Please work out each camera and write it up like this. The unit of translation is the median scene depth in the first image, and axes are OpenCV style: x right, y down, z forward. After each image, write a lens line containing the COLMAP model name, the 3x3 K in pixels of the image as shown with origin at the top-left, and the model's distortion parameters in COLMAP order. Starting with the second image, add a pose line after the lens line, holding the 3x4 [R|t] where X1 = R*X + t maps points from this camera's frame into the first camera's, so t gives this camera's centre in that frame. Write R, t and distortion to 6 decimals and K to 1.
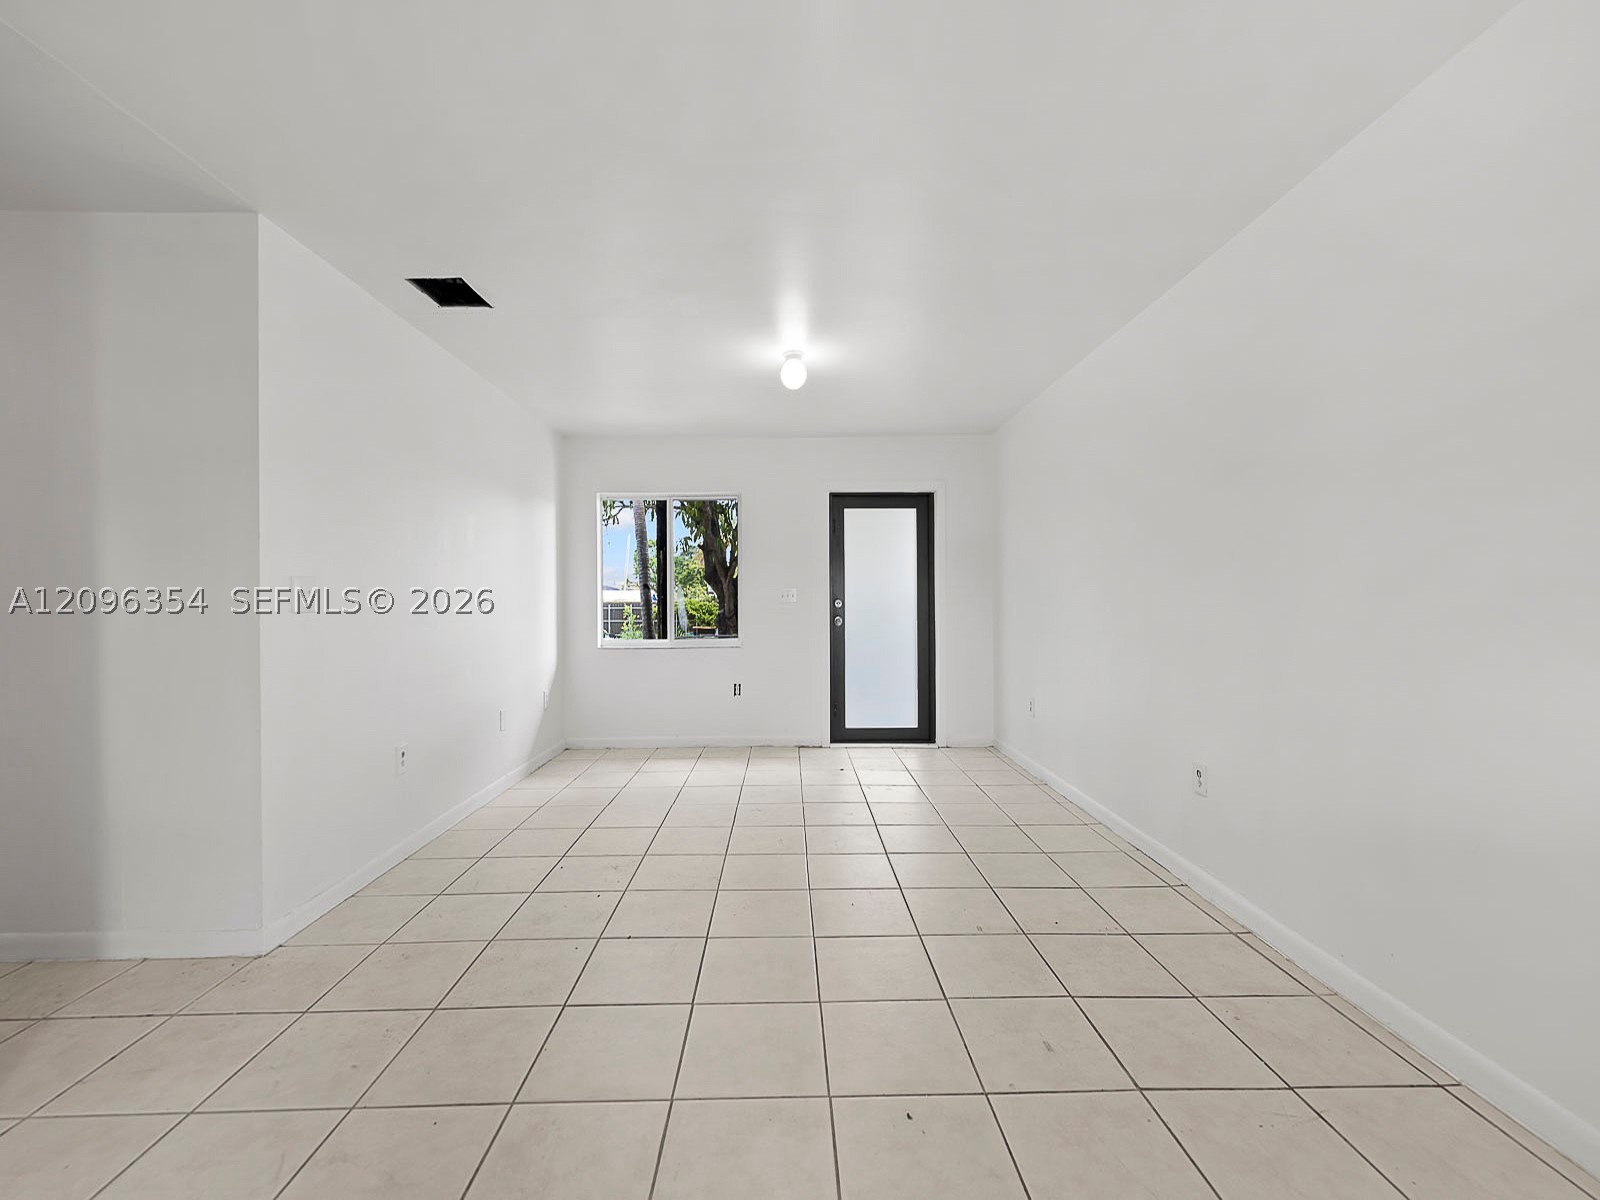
lens RADIAL K [[656.6, 0, 800.7], [0, 656.6, 607.8], [0, 0, 1]] dist [0.000869, -0.000012]
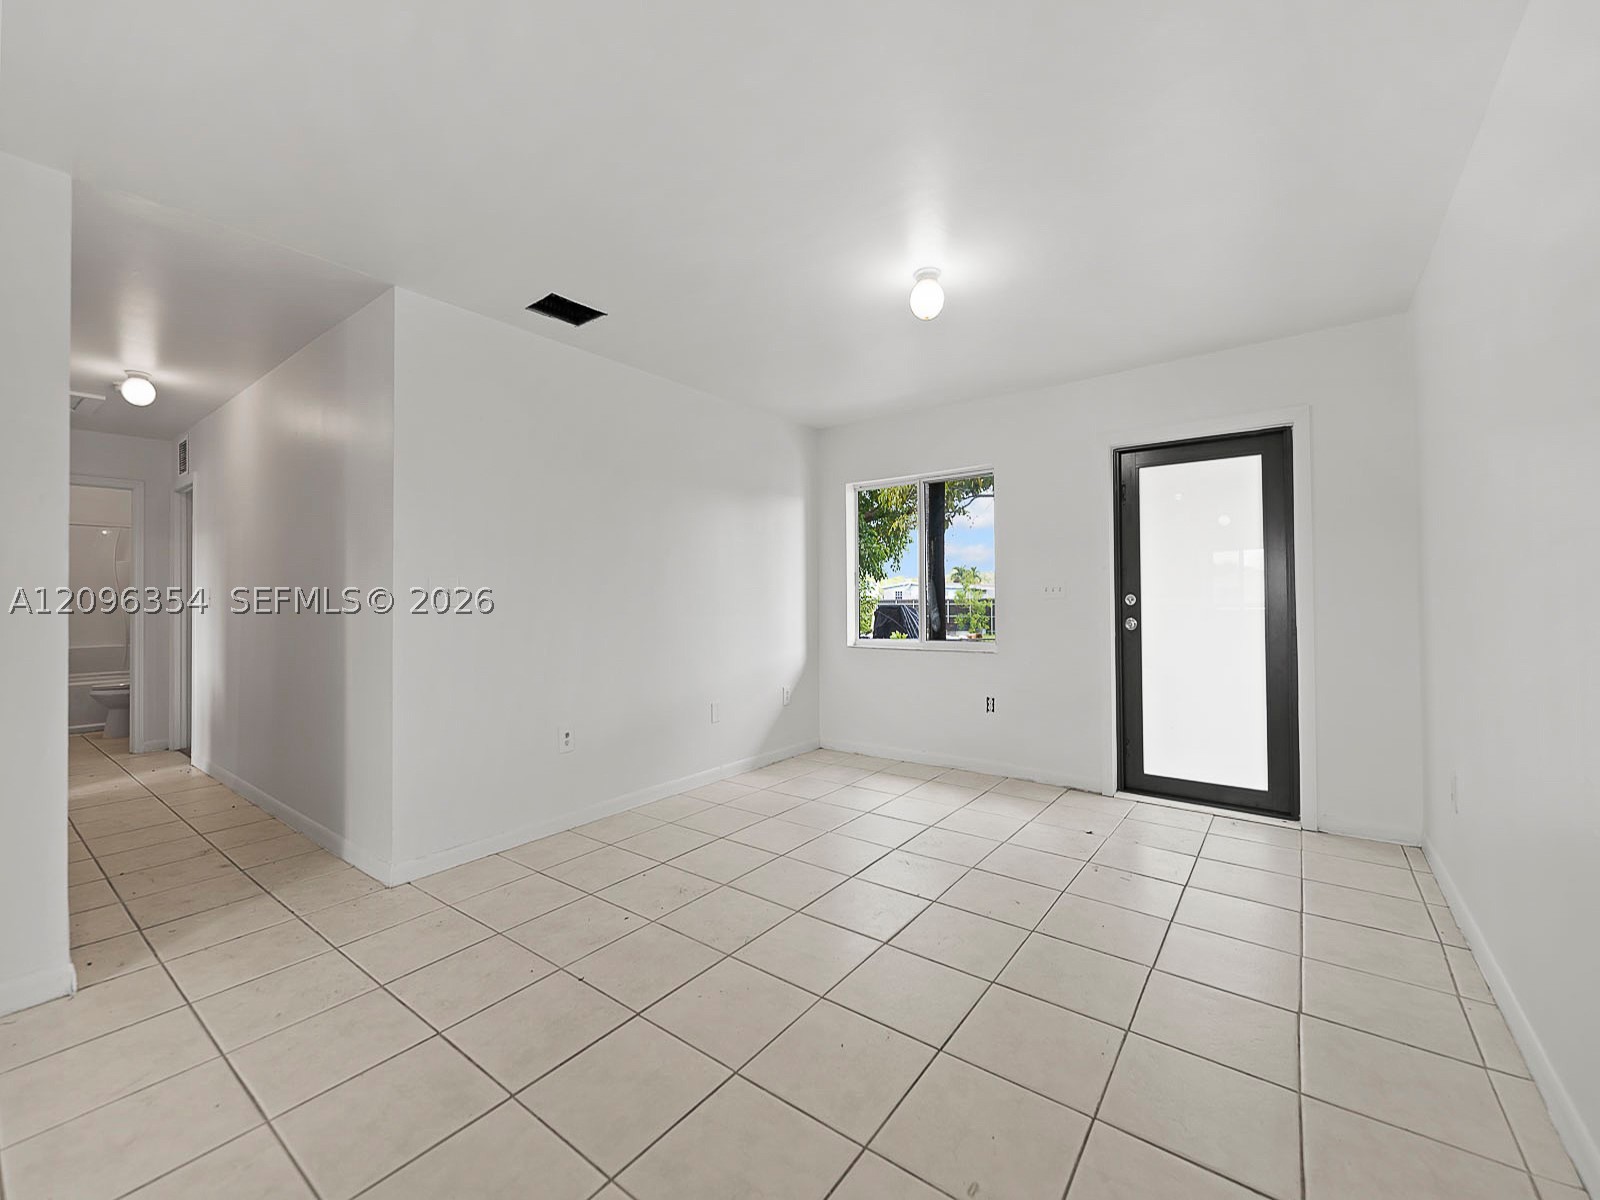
lens RADIAL K [[656.6, 0, 797.3], [0, 656.6, 590.8], [0, 0, 1]] dist [0.000869, -0.000012]
pose [[0.785422, -0.008603, -0.618901, 0.221861], [-0.003690, 0.999821, -0.018581, -0.001380], [0.618949, 0.016878, 0.785249, 0.205822]]
